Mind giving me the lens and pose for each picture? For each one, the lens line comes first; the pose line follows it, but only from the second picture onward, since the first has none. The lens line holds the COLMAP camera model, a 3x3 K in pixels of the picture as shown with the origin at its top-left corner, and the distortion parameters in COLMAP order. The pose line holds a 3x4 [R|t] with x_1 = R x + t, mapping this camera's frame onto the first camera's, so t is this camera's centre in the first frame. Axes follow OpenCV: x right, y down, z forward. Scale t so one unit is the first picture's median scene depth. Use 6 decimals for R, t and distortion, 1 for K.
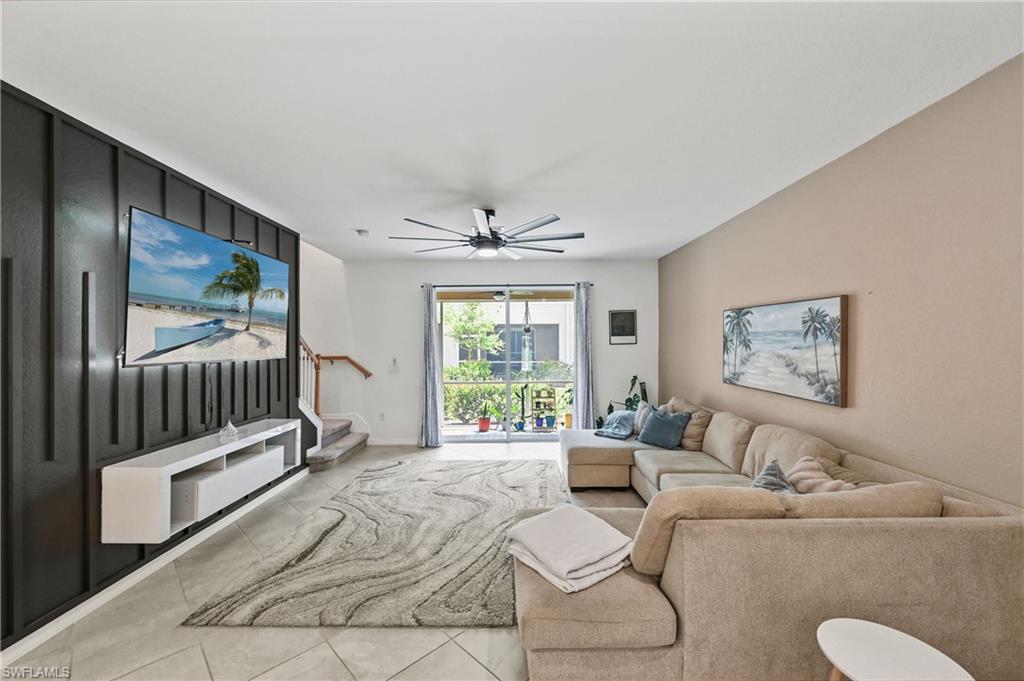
lens RADIAL K [[405.3, 0, 513.3], [0, 405.3, 343.5], [0, 0, 1]] dist [-0.000387, -0.000043]
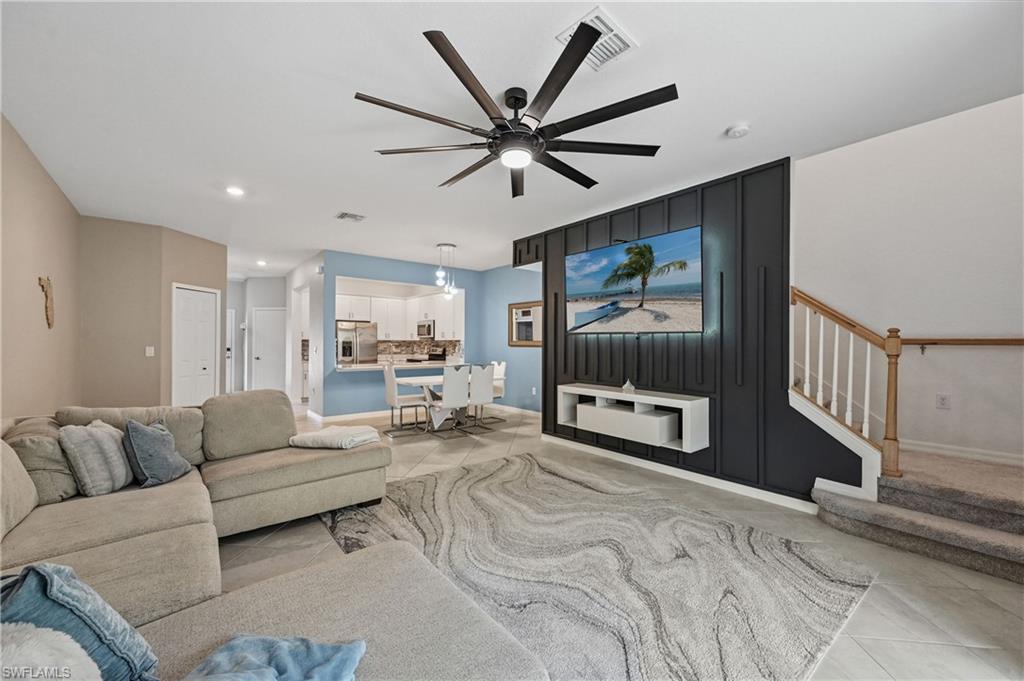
lens RADIAL K [[405.3, 0, 511.7], [0, 405.3, 342.7], [0, 0, 1]] dist [-0.000387, -0.000043]
pose [[-0.780141, 0.003414, -0.625595, 0.335945], [0.002121, 0.999994, 0.002812, 0.060017], [0.625600, 0.000867, -0.780143, 1.503228]]
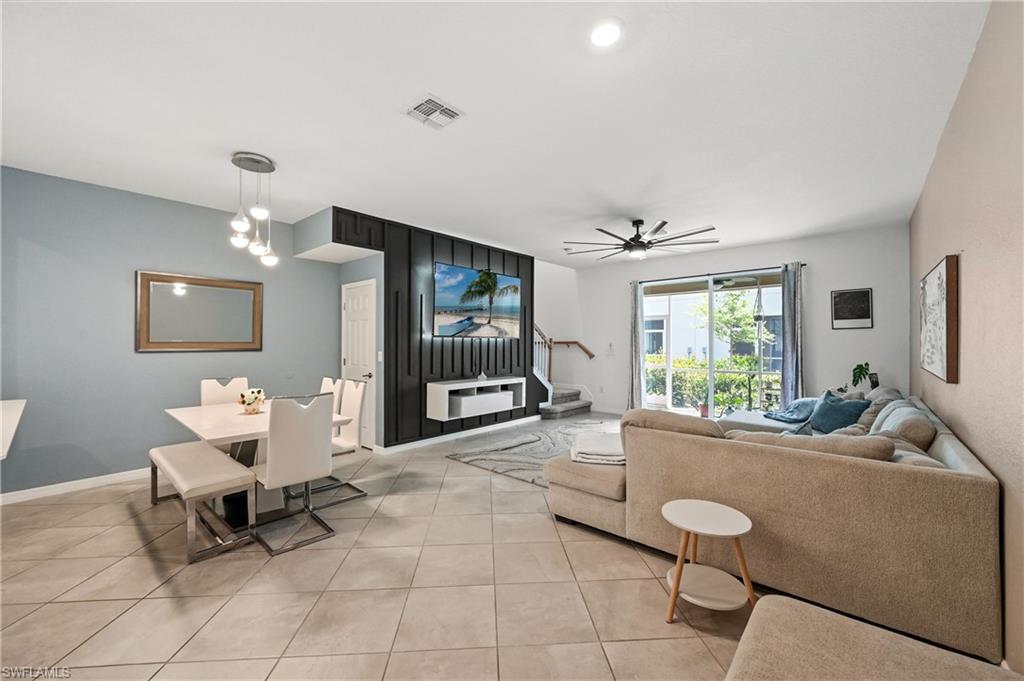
lens RADIAL K [[405.3, 0, 511.0], [0, 405.3, 340.5], [0, 0, 1]] dist [-0.000387, -0.000043]
pose [[0.746789, 0.001725, -0.665059, 0.487126], [-0.004228, 0.999989, -0.002154, 0.050290], [0.665047, 0.004421, 0.746788, -0.206245]]
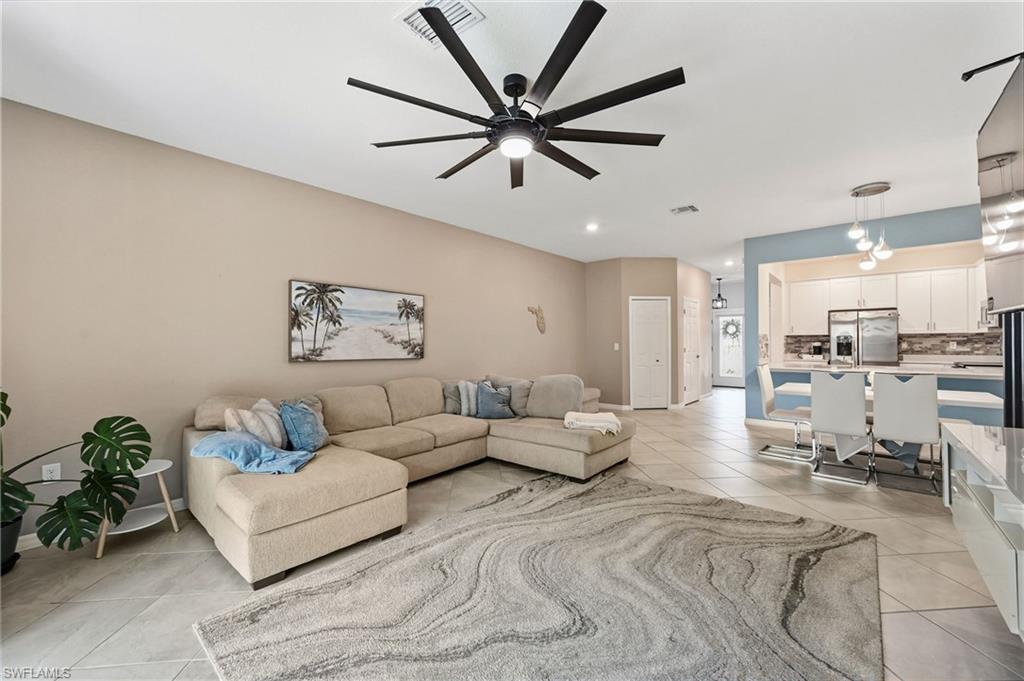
lens RADIAL K [[405.3, 0, 511.7], [0, 405.3, 342.0], [0, 0, 1]] dist [-0.000387, -0.000043]
pose [[-0.756444, 0.012718, 0.653935, -0.459310], [0.013738, 0.999899, -0.003555, 0.068944], [-0.653914, 0.006295, -0.756543, 1.486164]]
